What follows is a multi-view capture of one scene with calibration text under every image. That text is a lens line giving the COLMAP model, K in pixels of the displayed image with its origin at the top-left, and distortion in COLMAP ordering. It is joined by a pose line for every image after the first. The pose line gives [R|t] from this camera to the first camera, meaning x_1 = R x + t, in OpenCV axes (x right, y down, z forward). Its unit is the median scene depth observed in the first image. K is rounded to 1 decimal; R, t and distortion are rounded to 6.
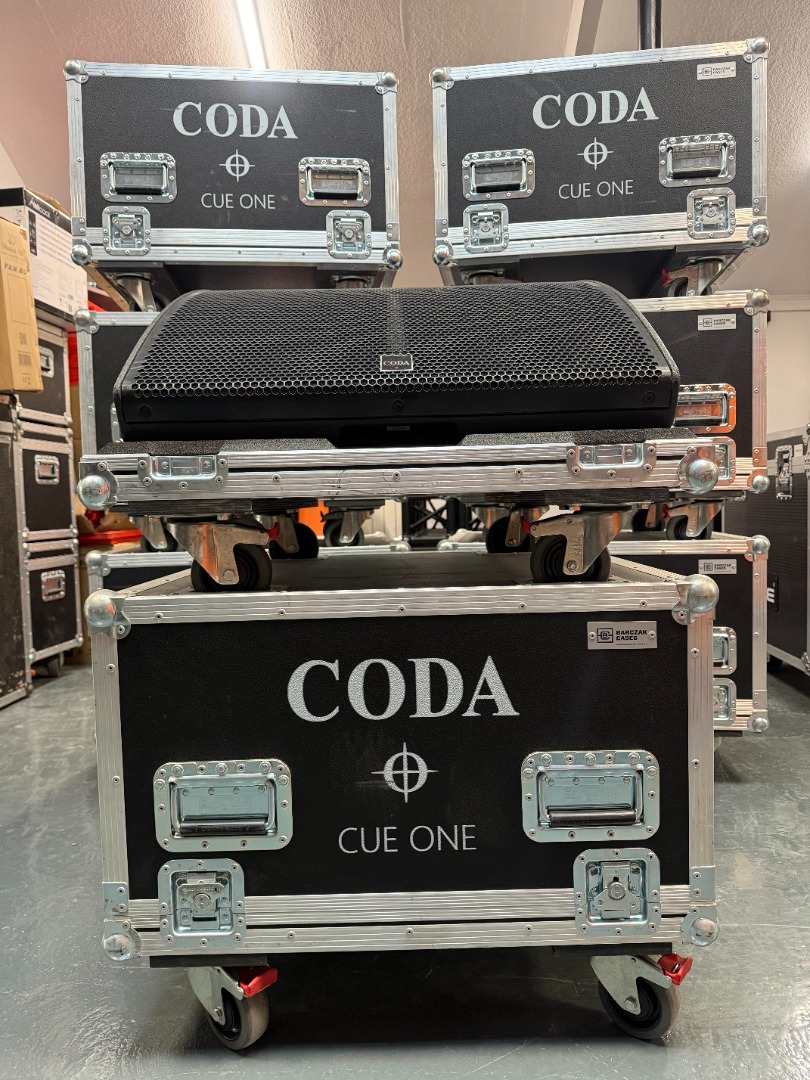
lens RADIAL K [[745.6, 0, 407.9], [0, 745.6, 535.7], [0, 0, 1]] dist [-0.003266, -0.005910]
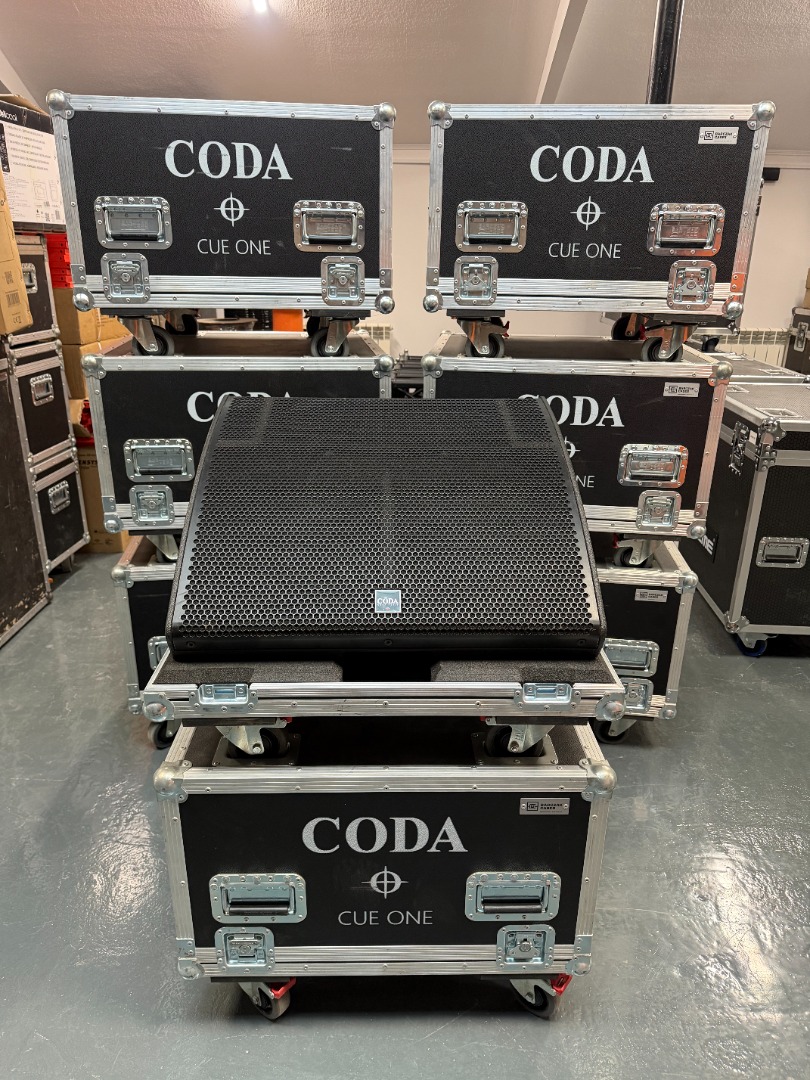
lens RADIAL K [[735.8, 0, 405.0], [0, 735.8, 540.0], [0, 0, 1]] dist [-0.004369, -0.004556]
pose [[0.999069, 0.029124, 0.031836, -0.015645], [-0.037278, 0.954154, 0.296985, -0.376679], [-0.021727, -0.297895, 0.954351, -0.079309]]
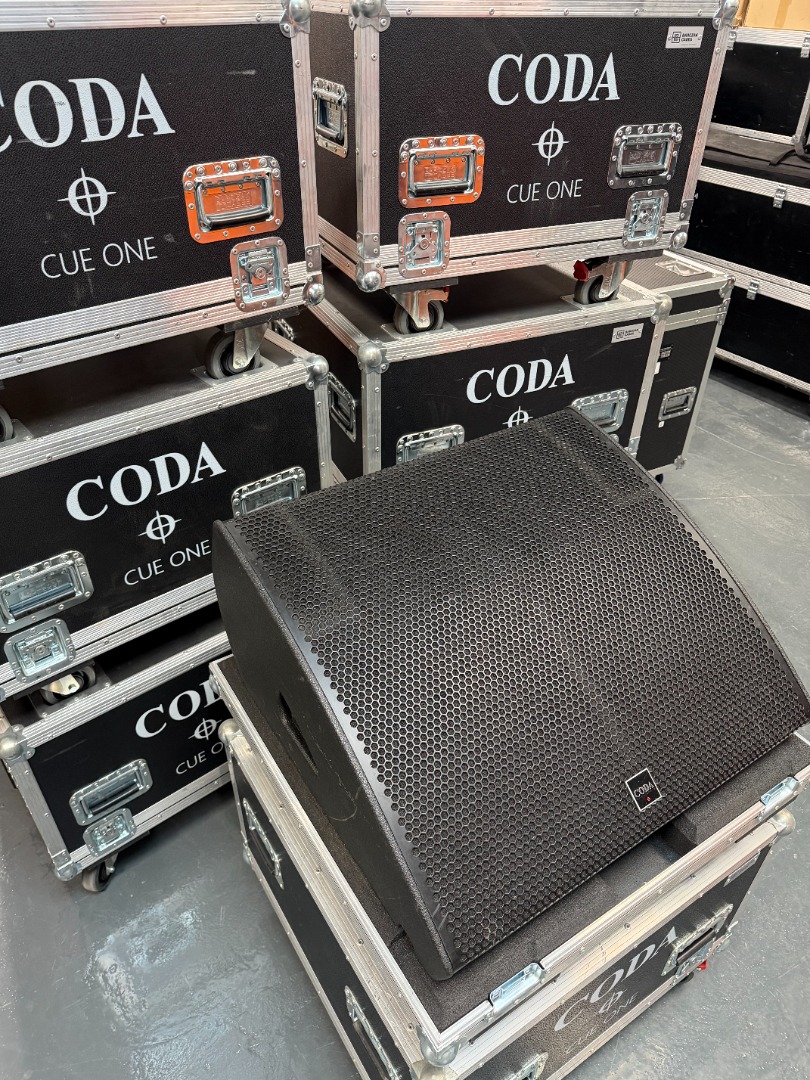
lens RADIAL K [[770.4, 0, 405.0], [0, 770.4, 540.0], [0, 0, 1]] dist [-0.000658, -0.004372]
pose [[0.842423, -0.290105, 0.454052, -0.374943], [-0.009991, 0.834127, 0.551481, -0.611762], [-0.538725, -0.469117, 0.699789, 0.309794]]
